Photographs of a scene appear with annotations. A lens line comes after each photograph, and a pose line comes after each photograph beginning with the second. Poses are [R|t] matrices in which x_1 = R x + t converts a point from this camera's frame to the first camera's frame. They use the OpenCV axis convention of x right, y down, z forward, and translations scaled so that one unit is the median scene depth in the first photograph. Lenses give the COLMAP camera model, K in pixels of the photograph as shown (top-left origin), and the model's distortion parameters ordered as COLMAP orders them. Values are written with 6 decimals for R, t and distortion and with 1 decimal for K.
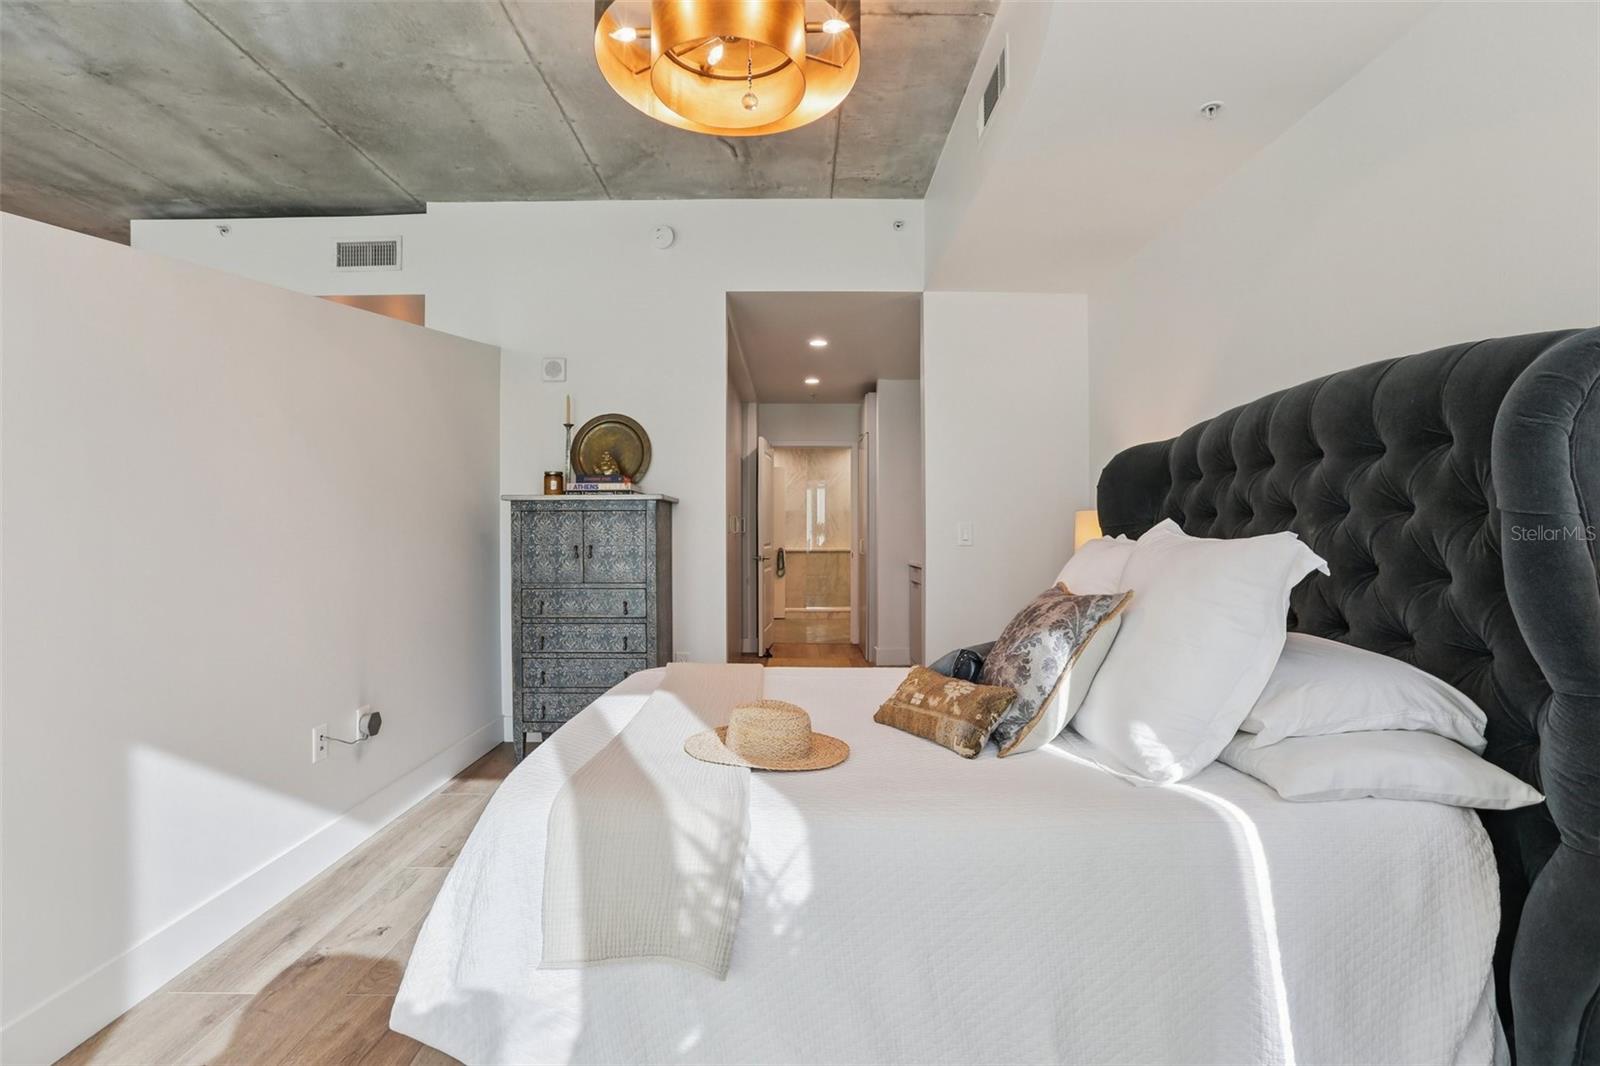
lens RADIAL K [[730.8, 0, 793.7], [0, 730.8, 536.6], [0, 0, 1]] dist [-0.047897, 0.019751]
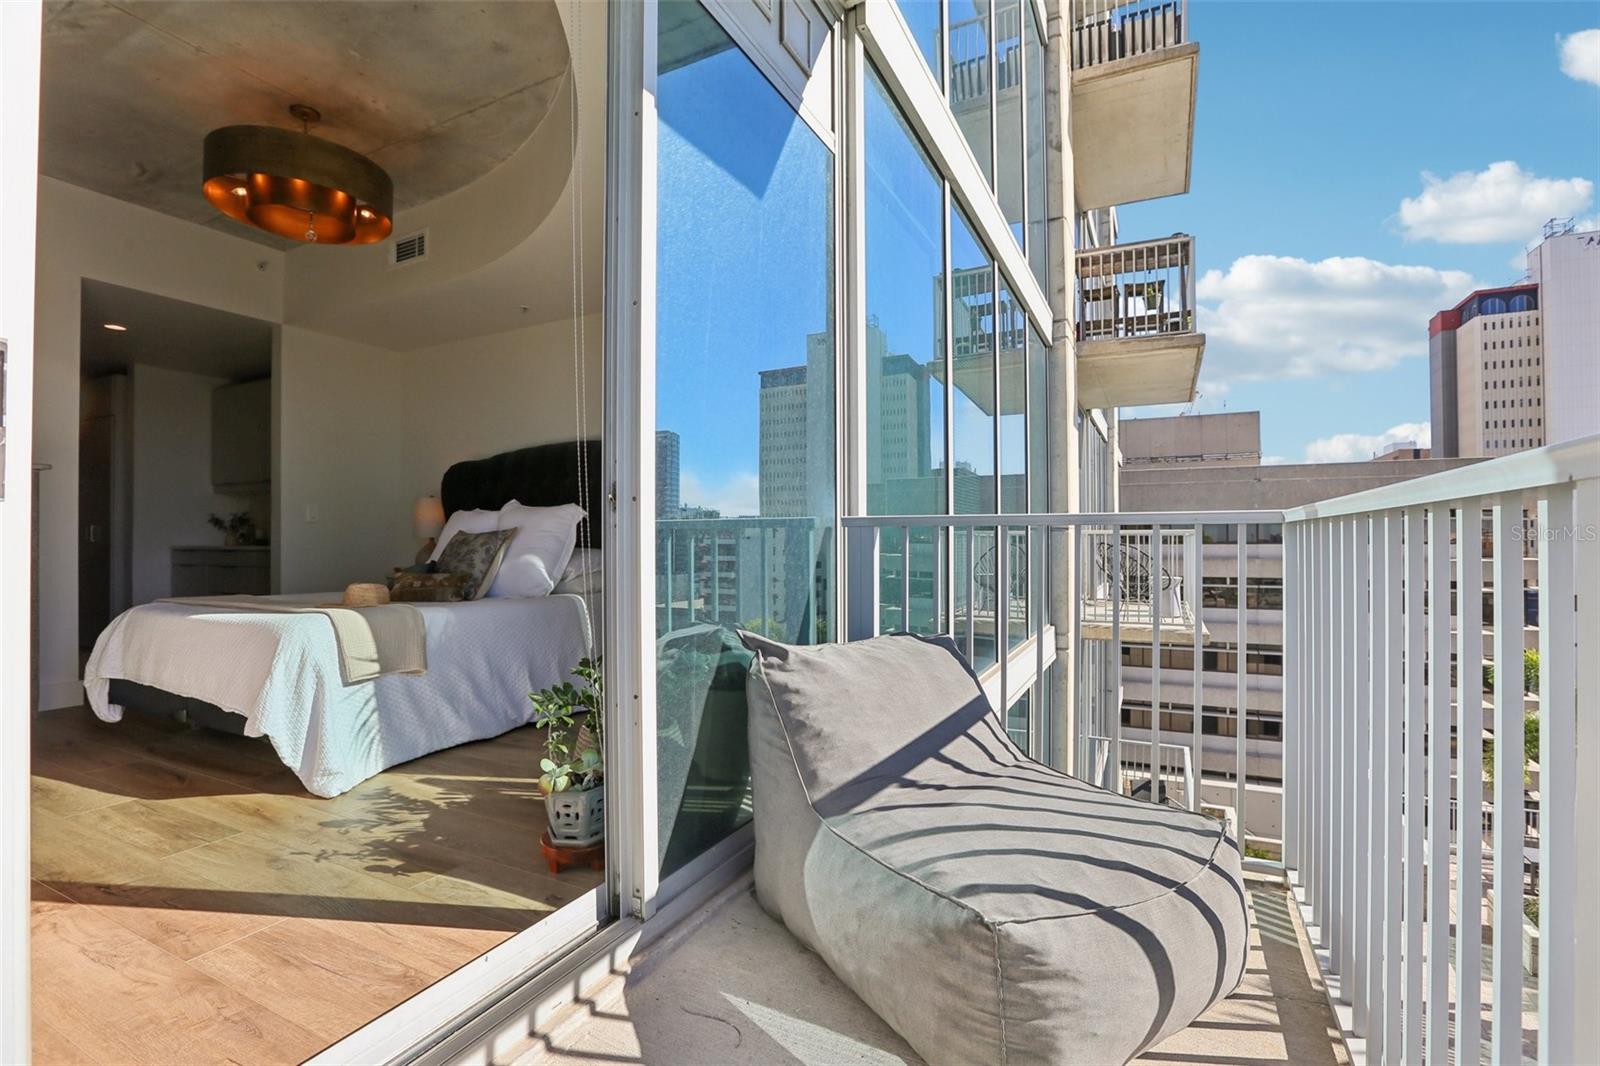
lens RADIAL K [[730.8, 0, 793.7], [0, 730.8, 536.6], [0, 0, 1]] dist [-0.047897, 0.019751]
pose [[0.460891, 0.001702, 0.887455, -0.593190], [0.009940, 0.999926, -0.007080, 0.064412], [-0.887401, 0.012084, 0.460840, -0.435521]]
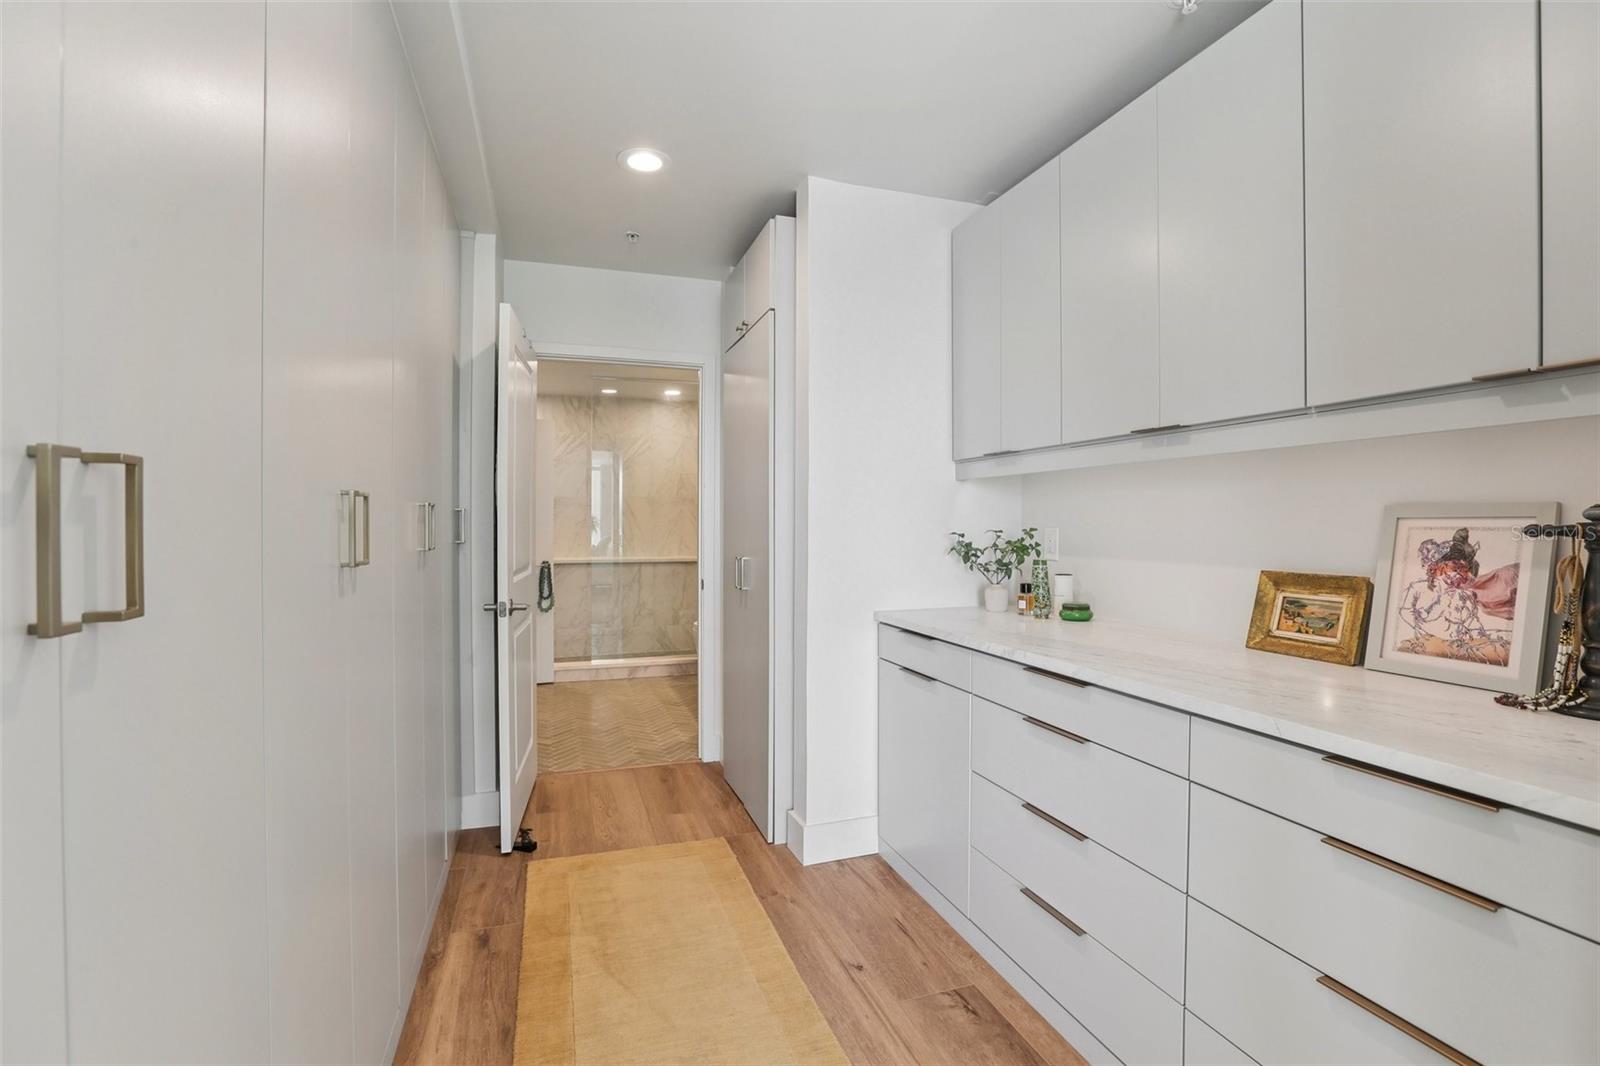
lens RADIAL K [[734.5, 0, 802.3], [0, 734.5, 527.6], [0, 0, 1]] dist [-0.055289, 0.022782]
pose [[0.945299, -0.000876, 0.326204, -0.040170], [0.001897, 0.999994, -0.002812, -0.025228], [-0.326200, 0.003277, 0.945295, 1.098210]]
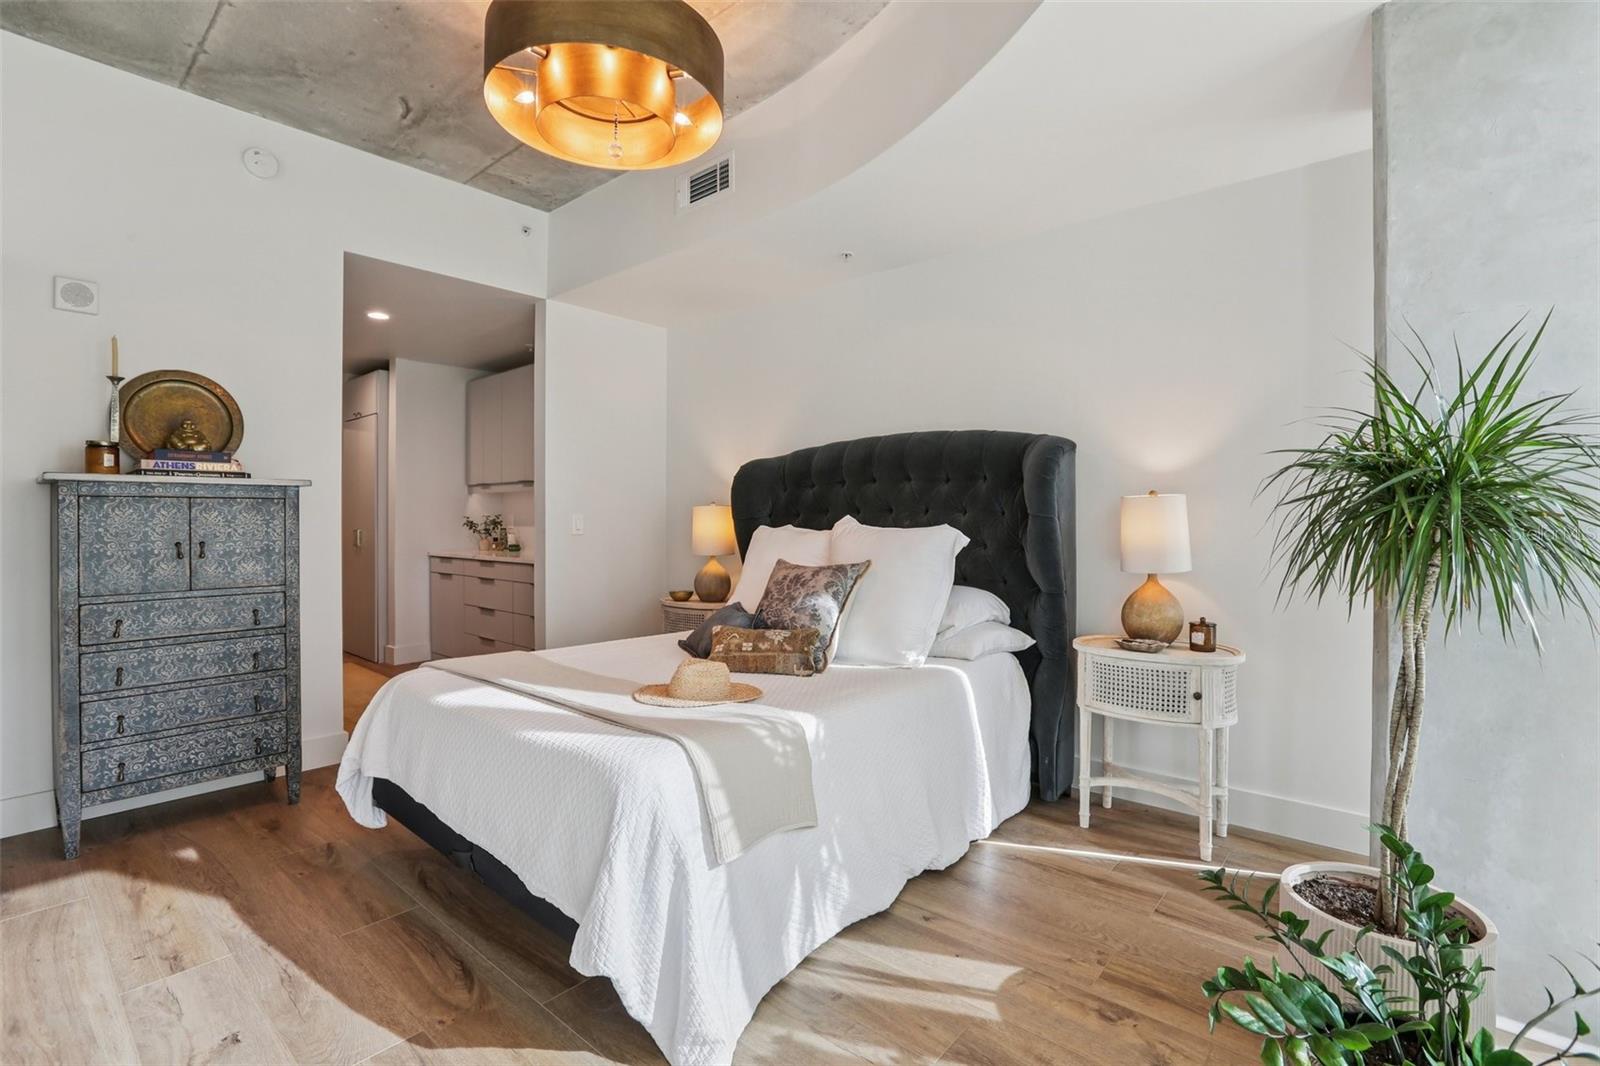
lens RADIAL K [[734.5, 0, 802.3], [0, 734.5, 527.6], [0, 0, 1]] dist [-0.055289, 0.022782]
pose [[0.652466, -0.008575, 0.757769, -0.438106], [0.004355, 0.999962, 0.007566, -0.006049], [-0.757805, -0.001637, 0.652479, 0.012240]]
